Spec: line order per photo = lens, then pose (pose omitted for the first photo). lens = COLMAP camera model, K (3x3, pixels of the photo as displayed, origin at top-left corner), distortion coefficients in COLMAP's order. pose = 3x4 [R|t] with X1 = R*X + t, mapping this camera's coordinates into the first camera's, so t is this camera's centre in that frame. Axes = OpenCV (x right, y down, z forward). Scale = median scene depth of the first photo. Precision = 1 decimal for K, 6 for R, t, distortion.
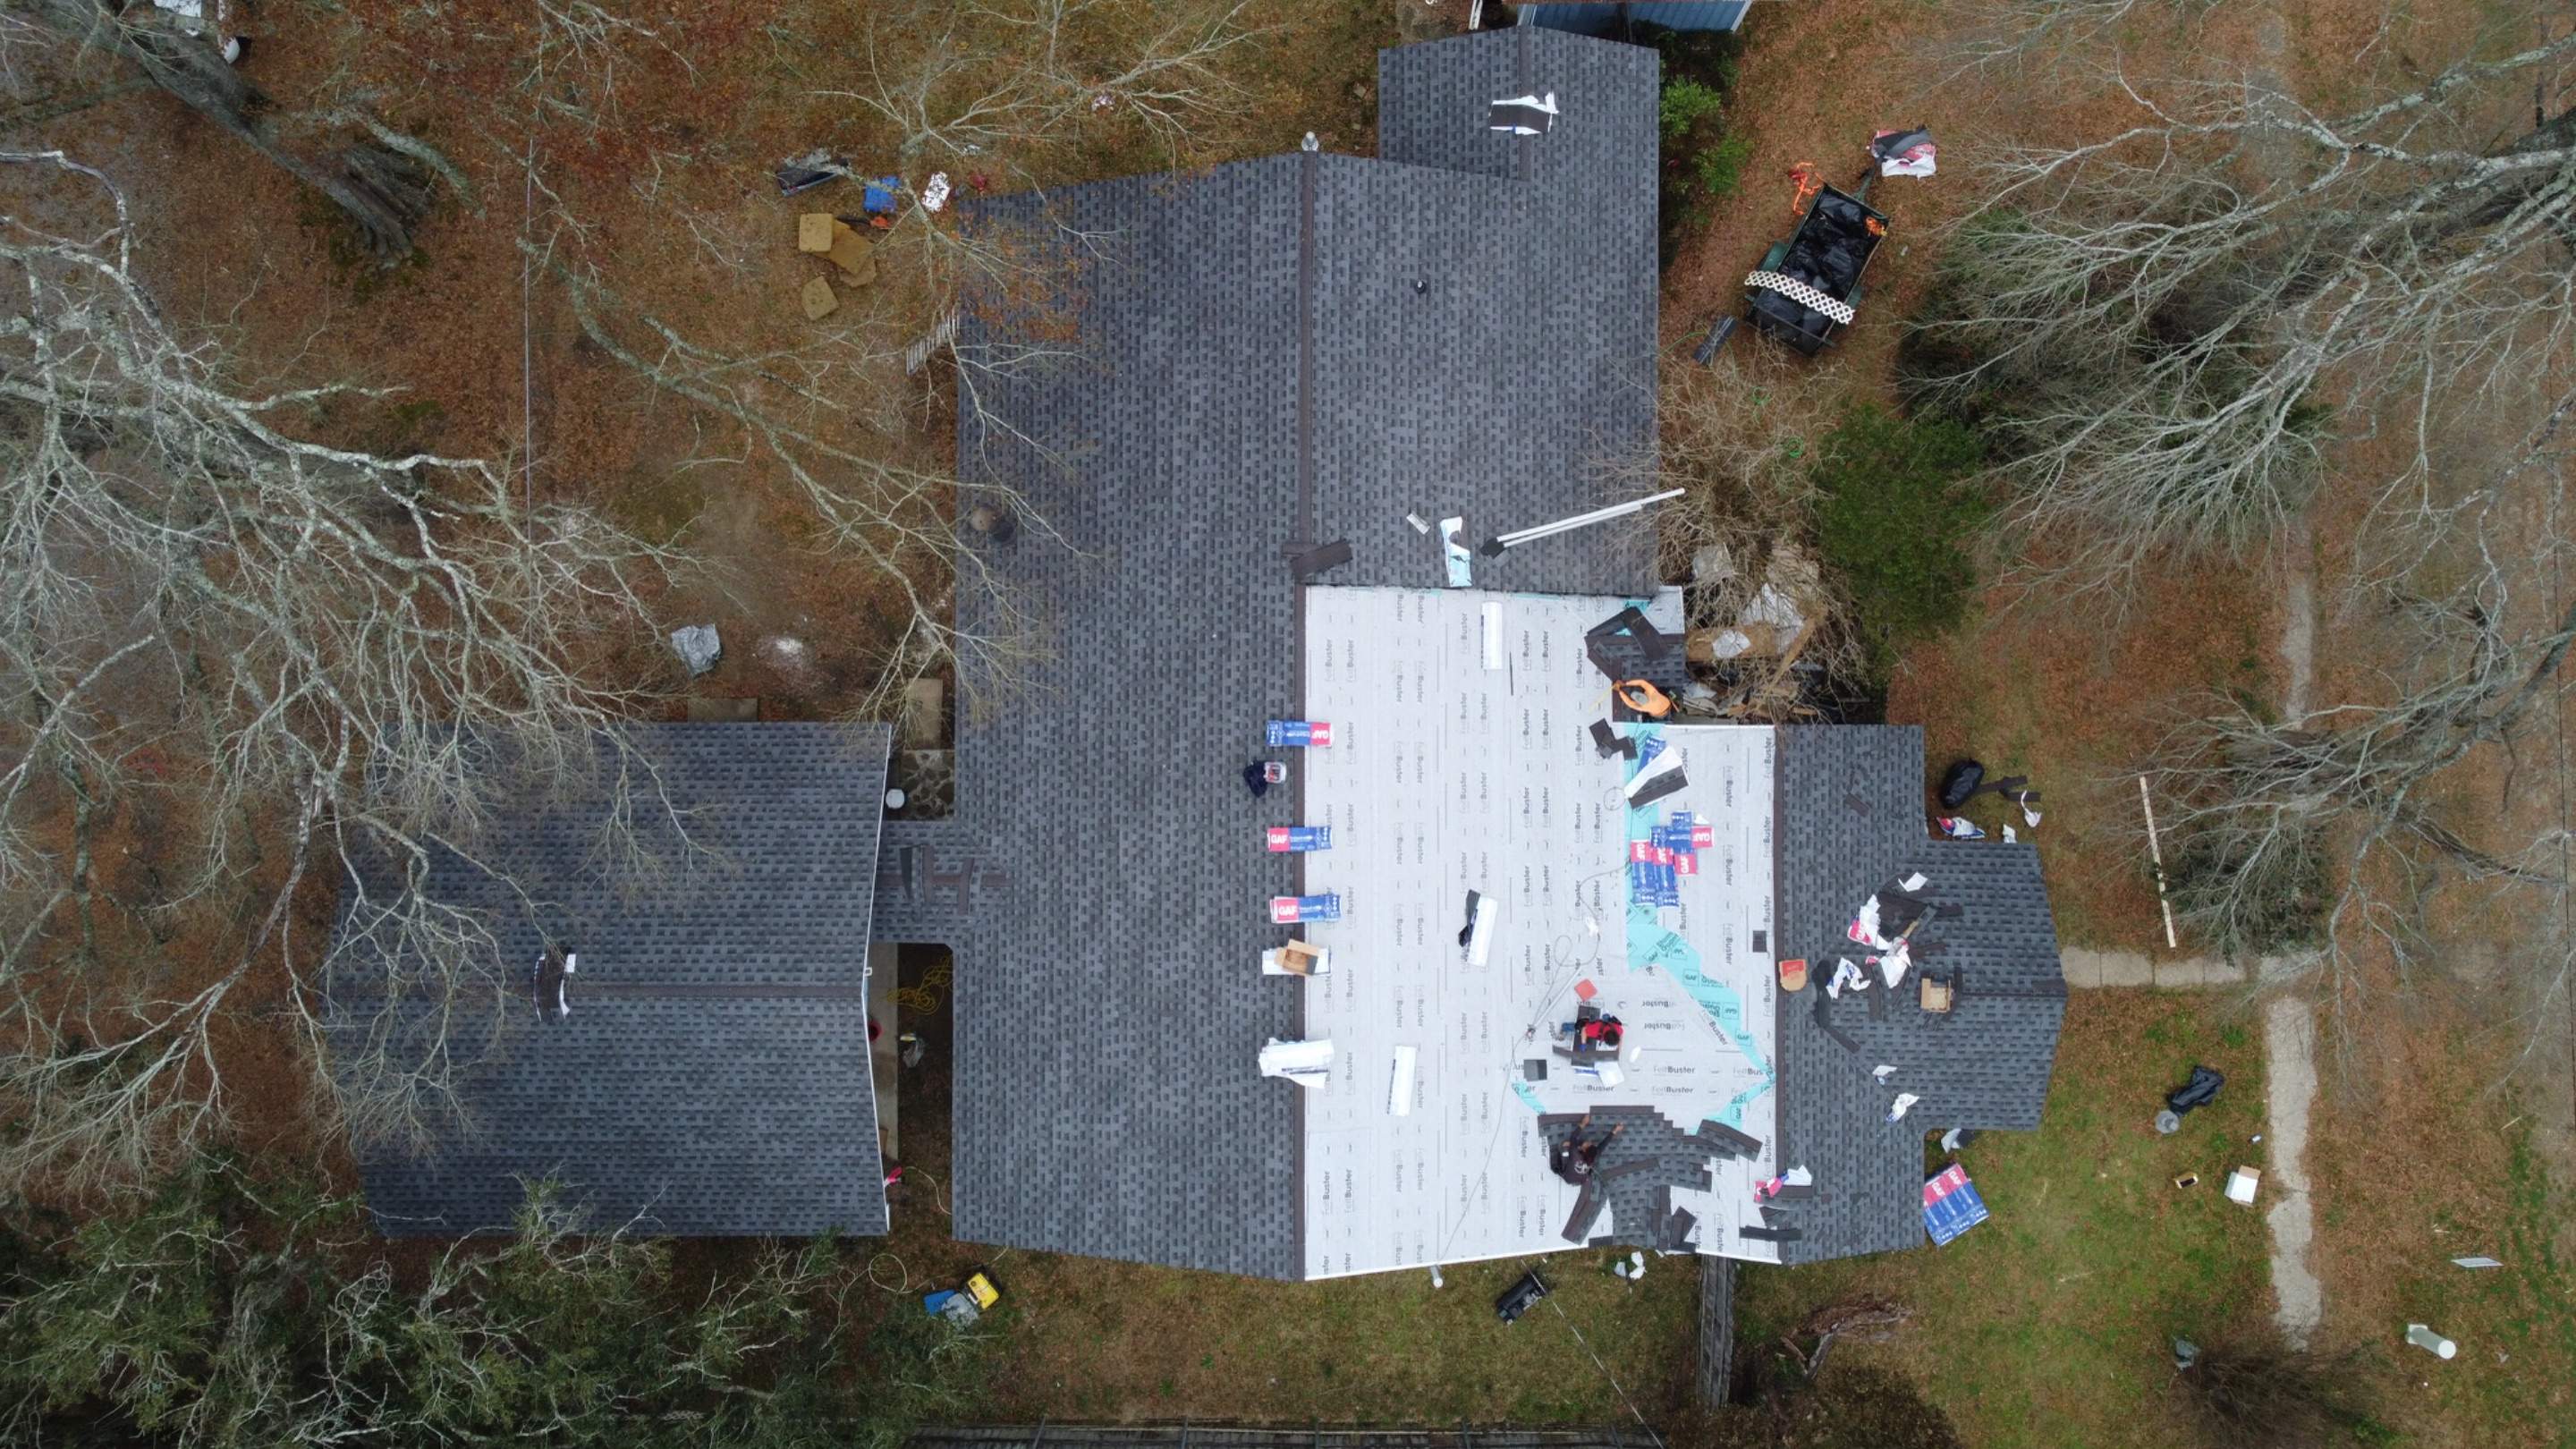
lens RADIAL K [[1949.3, 0, 1284.6], [0, 1949.3, 714.6], [0, 0, 1]] dist [0.003781, -0.013640]
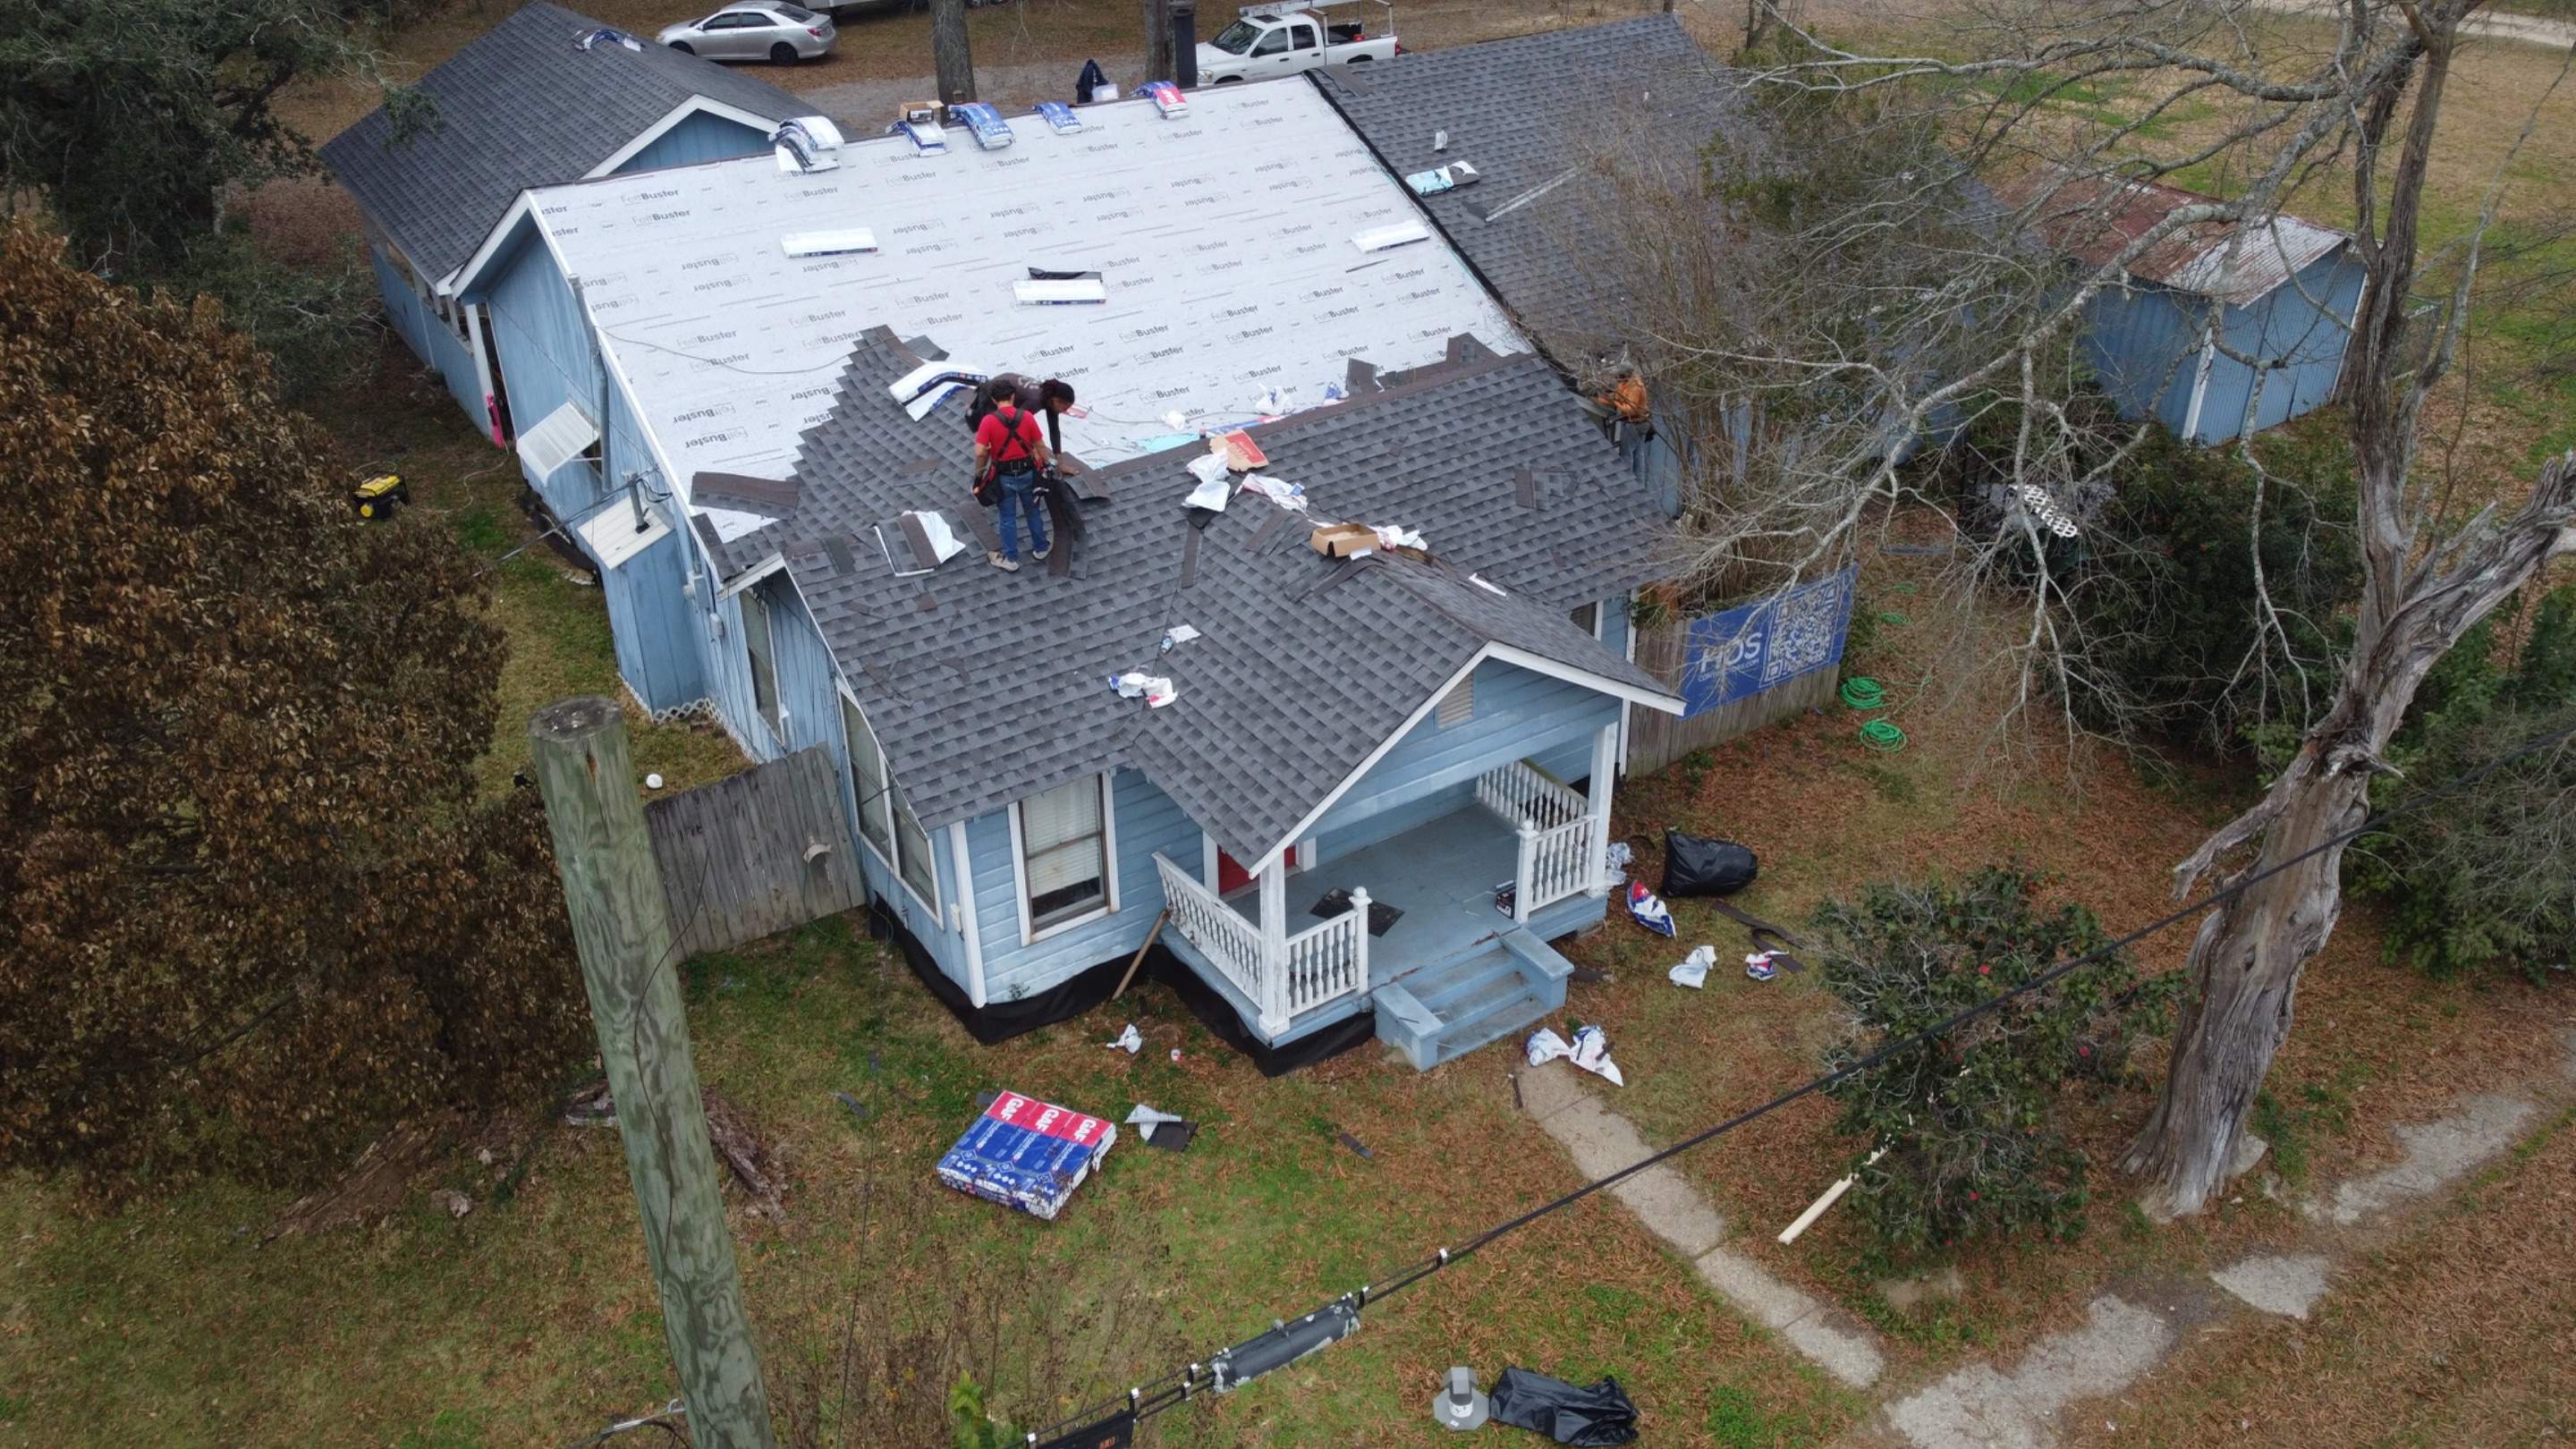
lens RADIAL K [[1949.3, 0, 1289.4], [0, 1949.3, 704.6], [0, 0, 1]] dist [0.003781, -0.013640]
pose [[0.556370, 0.416742, -0.718873, 0.733927], [-0.830597, 0.303589, -0.466843, 0.424202], [0.023690, 0.856831, 0.515052, 0.739545]]
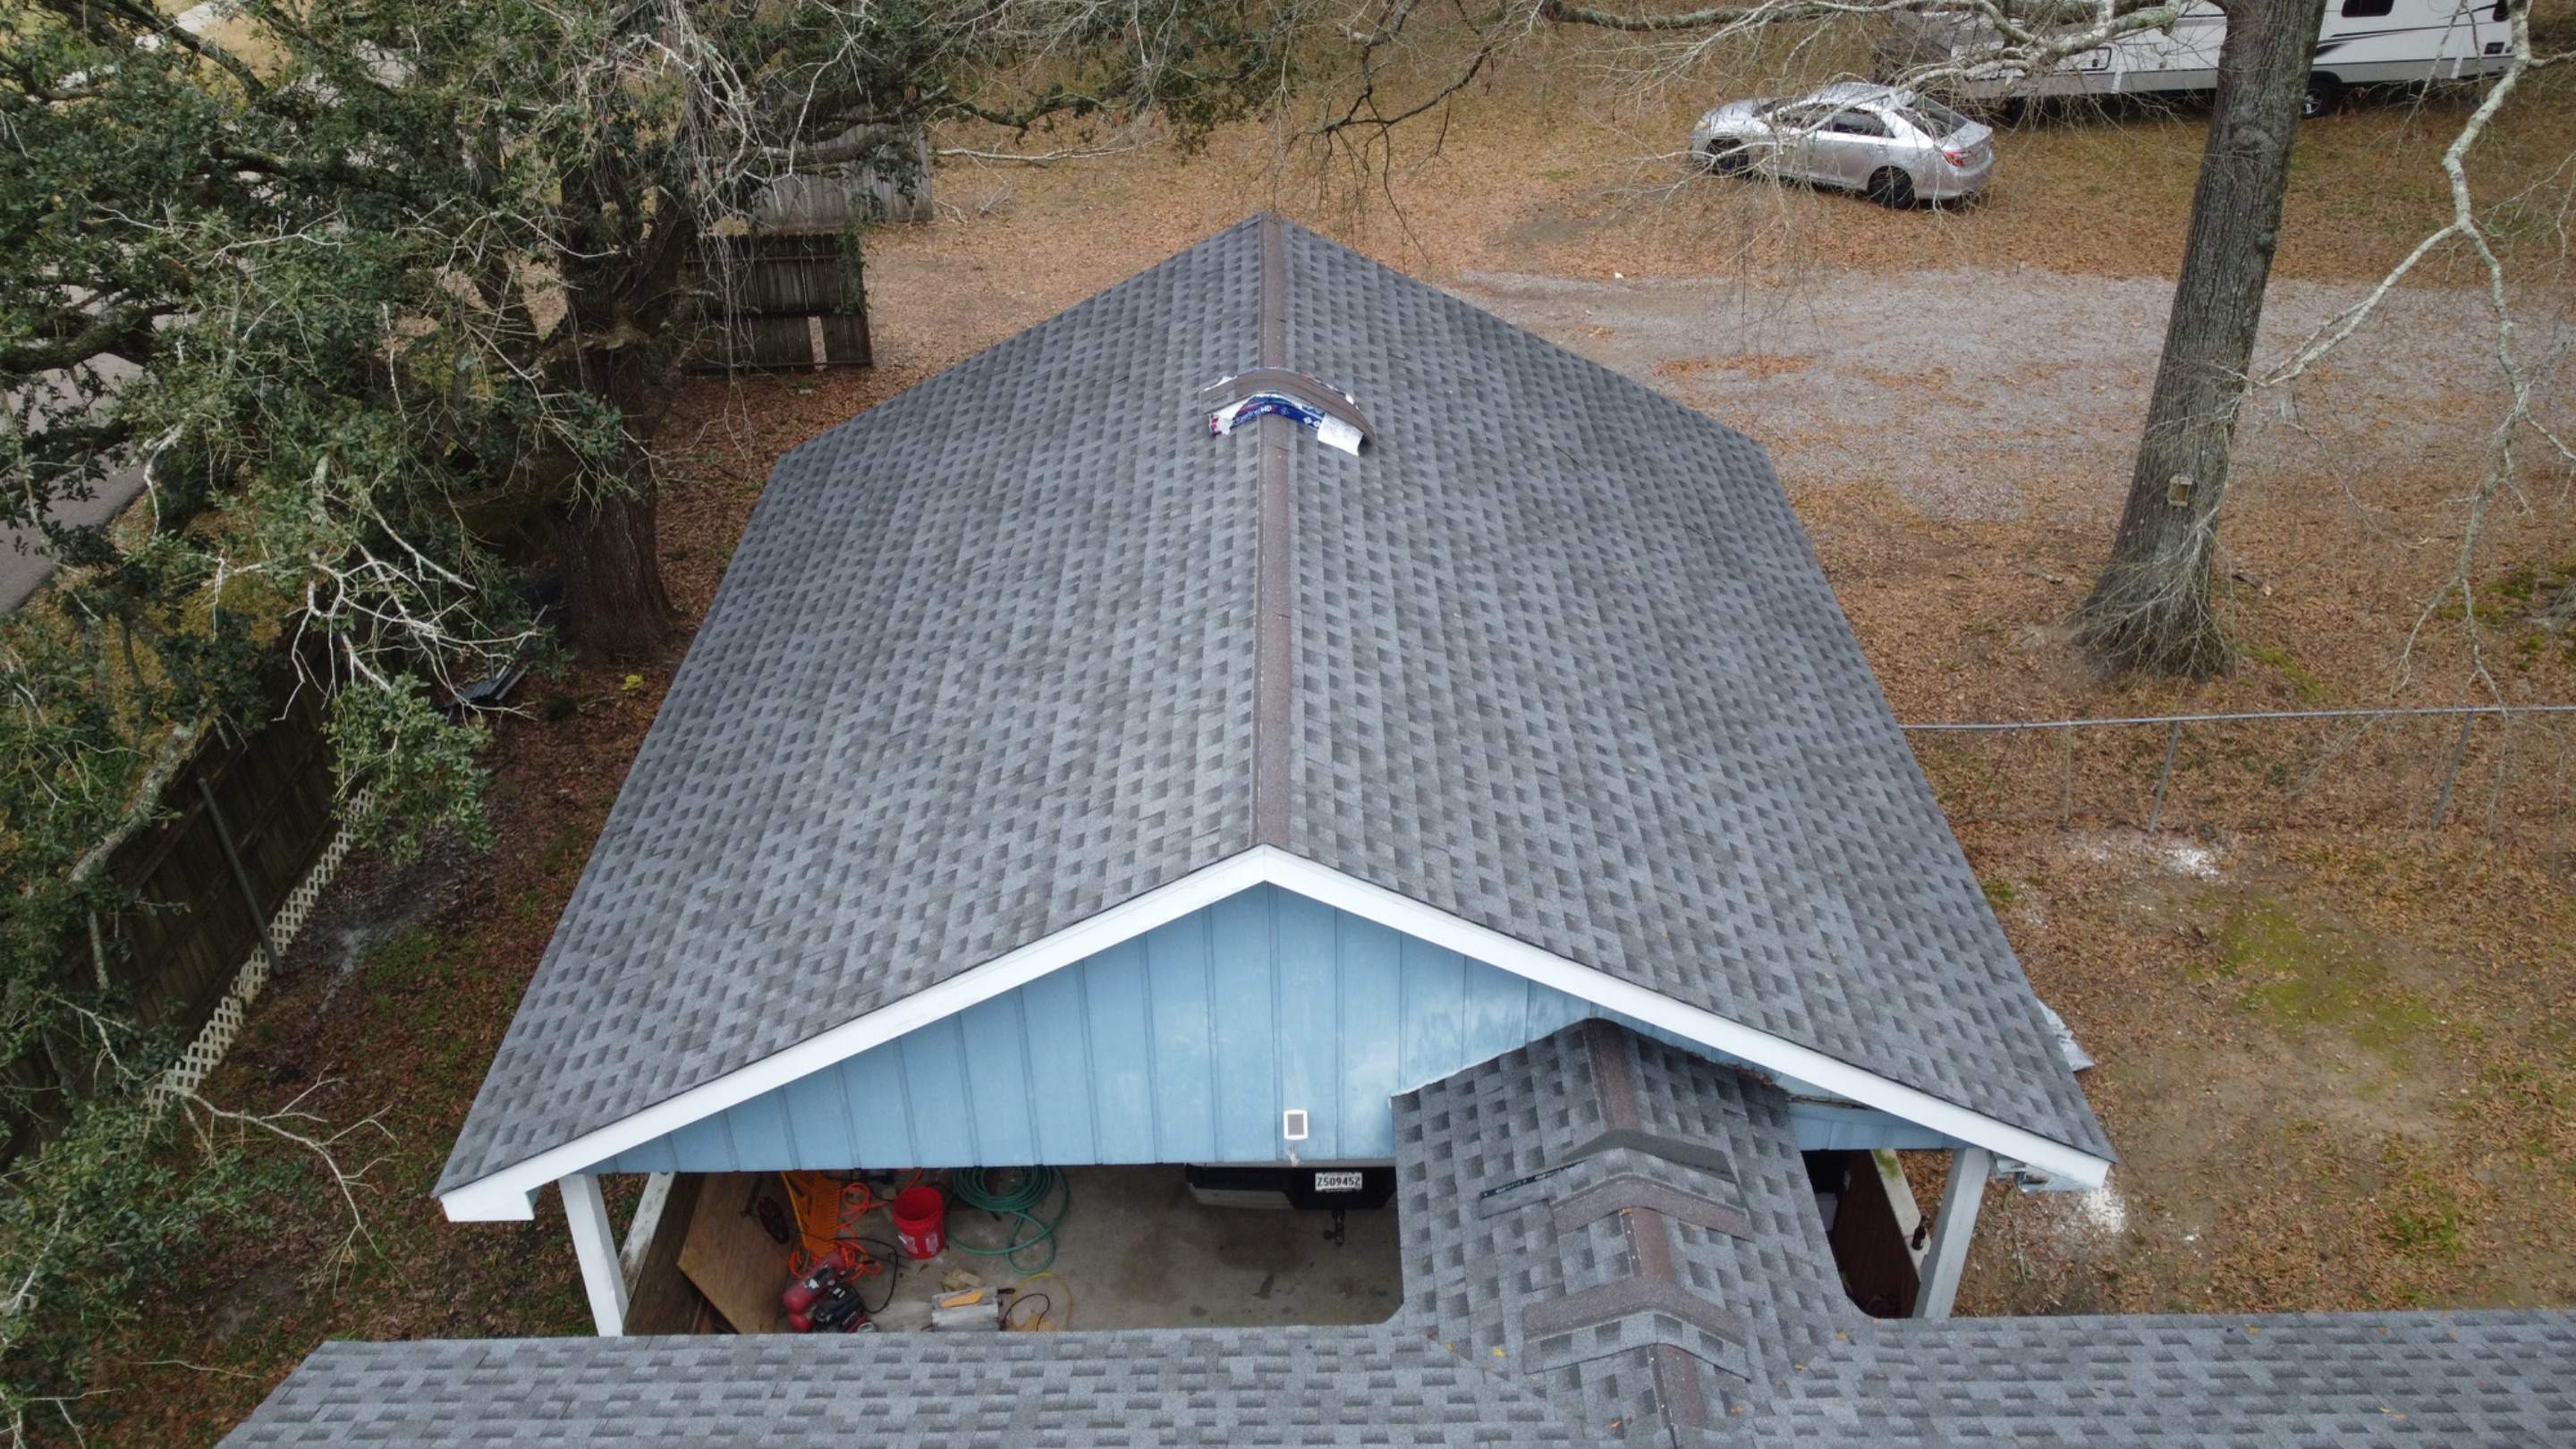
lens RADIAL K [[1949.3, 0, 1282.6], [0, 1949.3, 705.1], [0, 0, 1]] dist [0.003781, -0.013640]
pose [[0.006478, 0.536746, -0.843719, 0.013623], [-0.999343, 0.033574, 0.013686, 0.131587], [0.035673, 0.843076, 0.536611, 0.796631]]
